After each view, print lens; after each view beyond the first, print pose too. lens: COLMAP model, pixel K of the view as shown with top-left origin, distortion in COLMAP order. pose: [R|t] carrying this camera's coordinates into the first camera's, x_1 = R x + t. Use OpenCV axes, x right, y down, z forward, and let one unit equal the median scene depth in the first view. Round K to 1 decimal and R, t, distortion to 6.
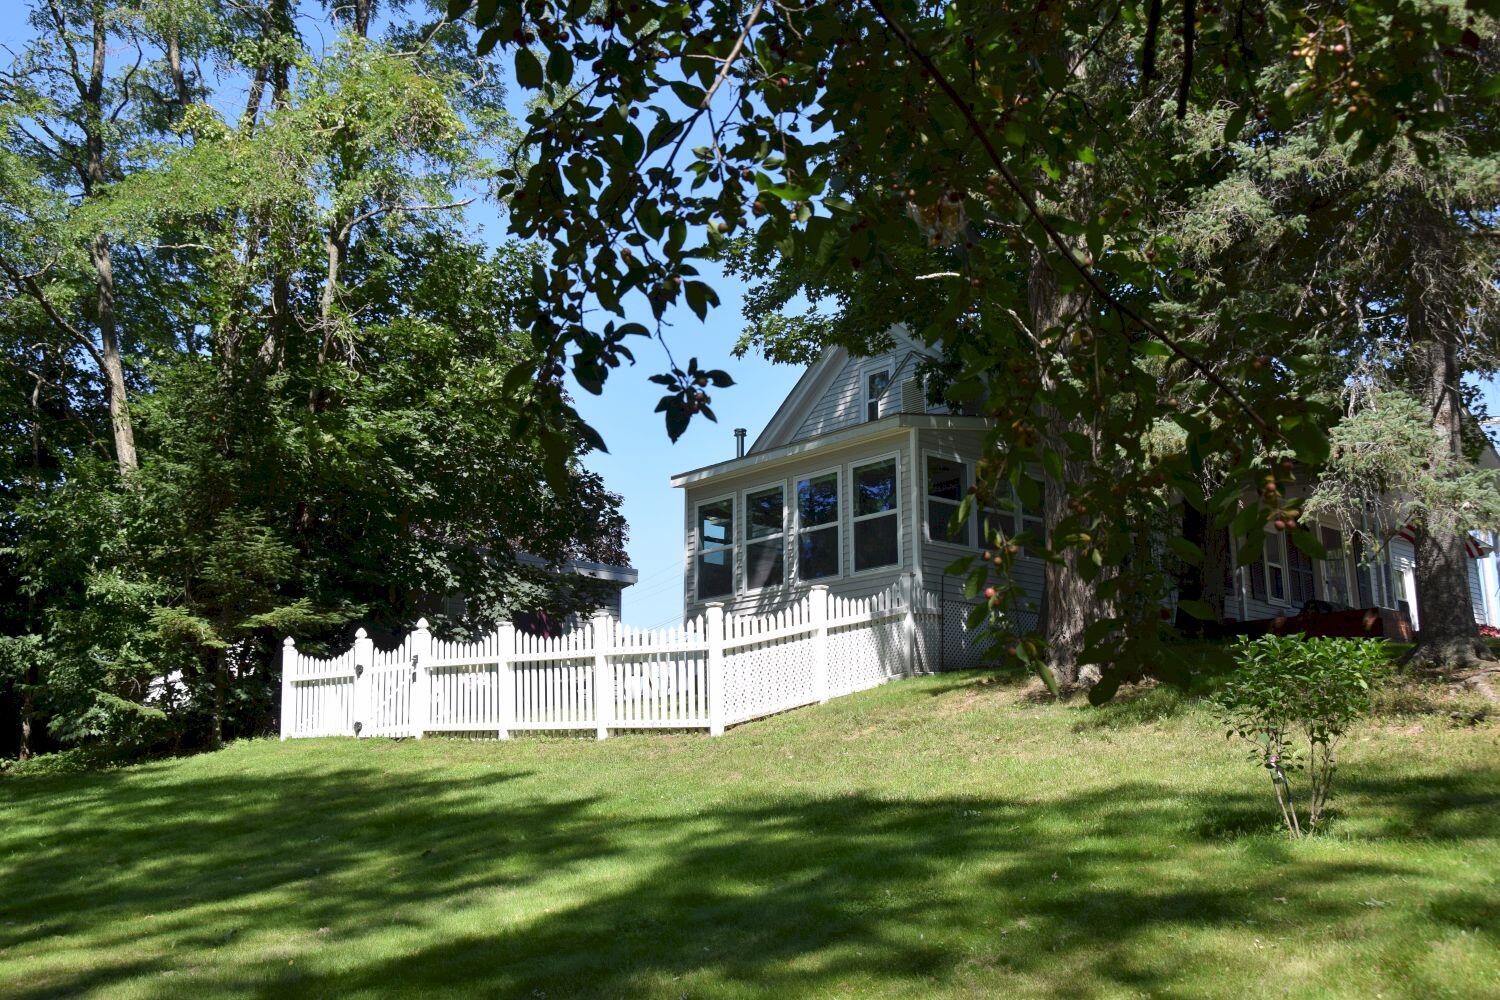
lens RADIAL K [[1555.6, 0, 750.0], [0, 1555.6, 500.0], [0, 0, 1]] dist [-0.000255, 0.000391]
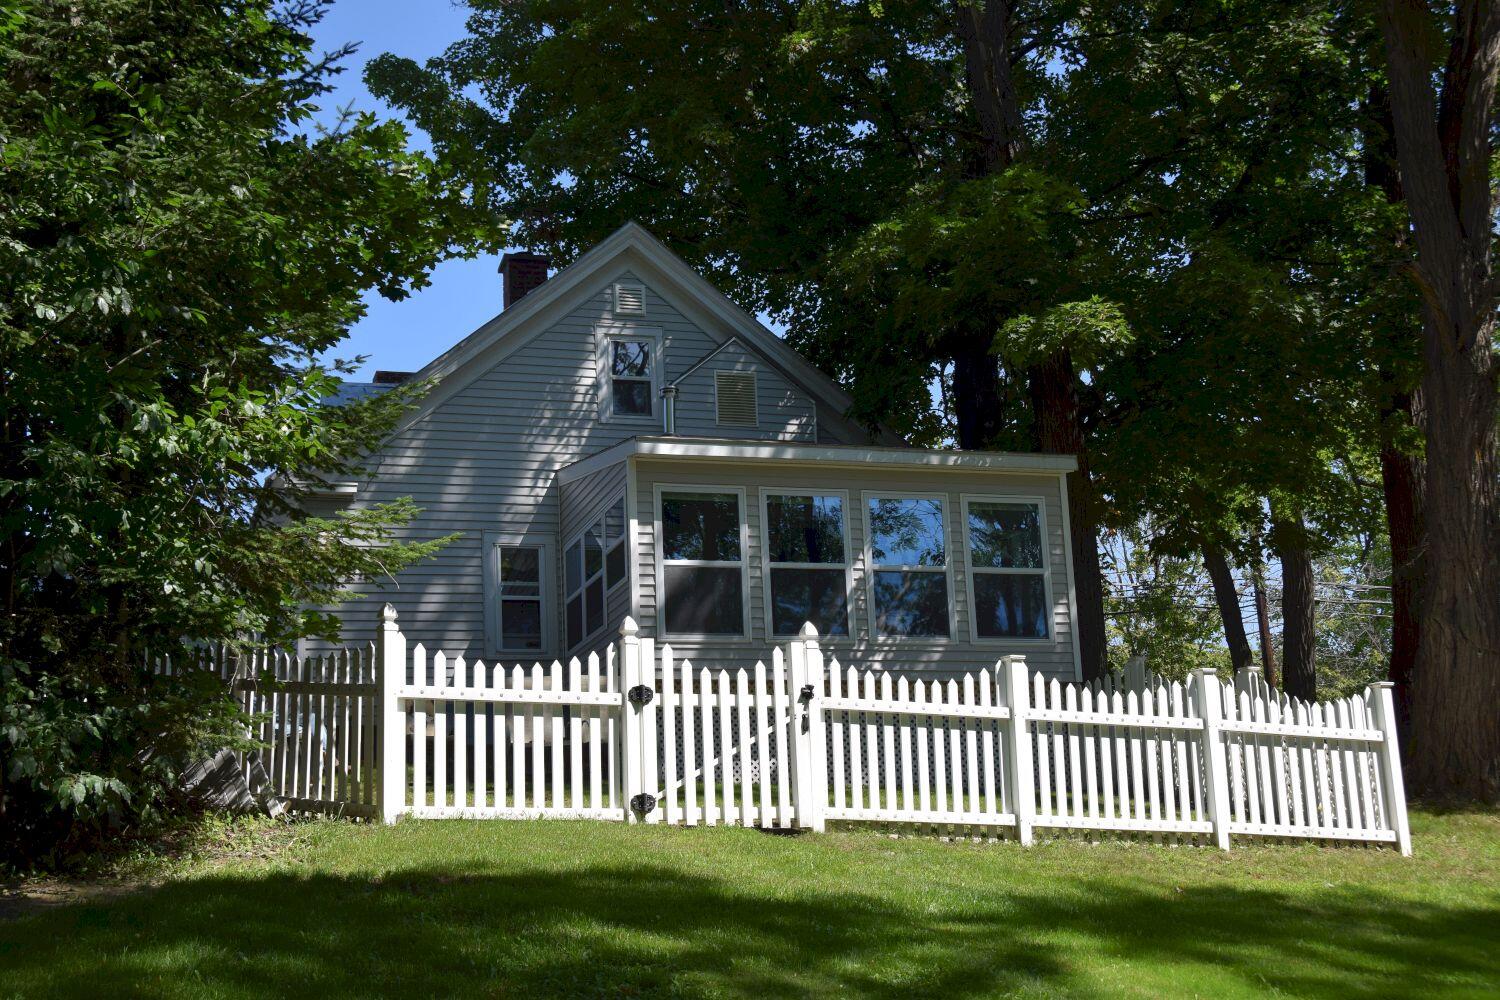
lens RADIAL K [[2015.2, 0, 704.6], [0, 2015.2, 500.1], [0, 0, 1]] dist [0.123063, 0.089790]
pose [[0.411848, 0.192039, 0.890787, -0.875347], [-0.153607, 0.978184, -0.139862, 0.138205], [-0.898213, -0.079230, 0.432362, 0.694397]]
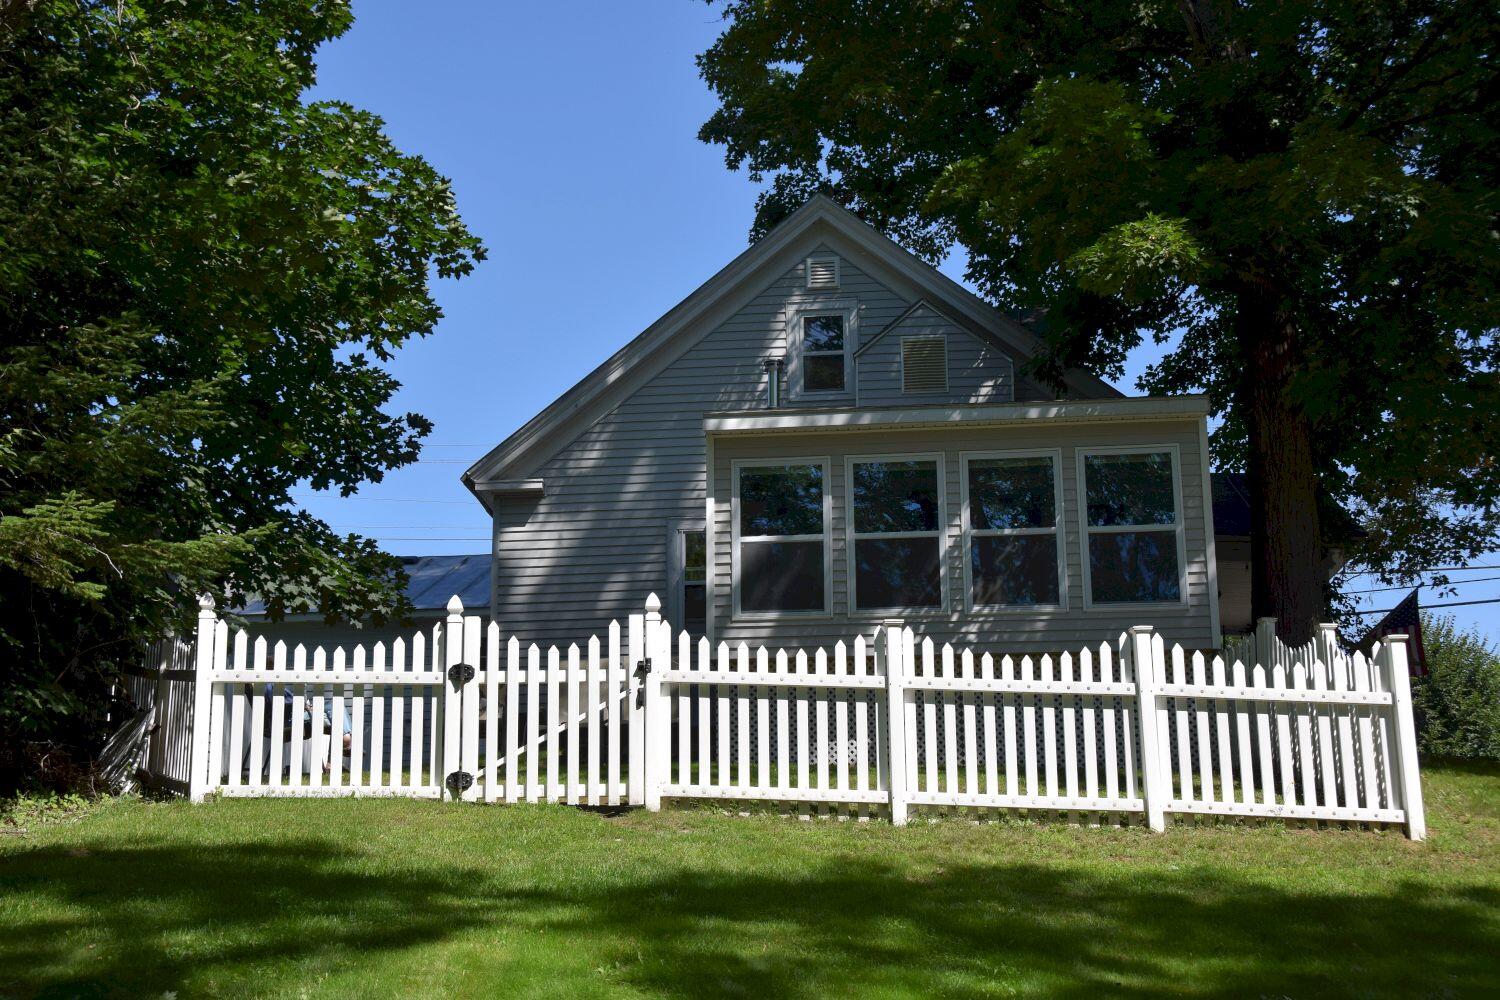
lens RADIAL K [[2015.2, 0, 704.6], [0, 2015.2, 500.1], [0, 0, 1]] dist [0.123063, 0.089790]
pose [[0.749914, 0.153680, 0.643437, -0.647516], [-0.136197, 0.987672, -0.077163, 0.093513], [-0.647363, -0.029769, 0.761600, 0.426290]]
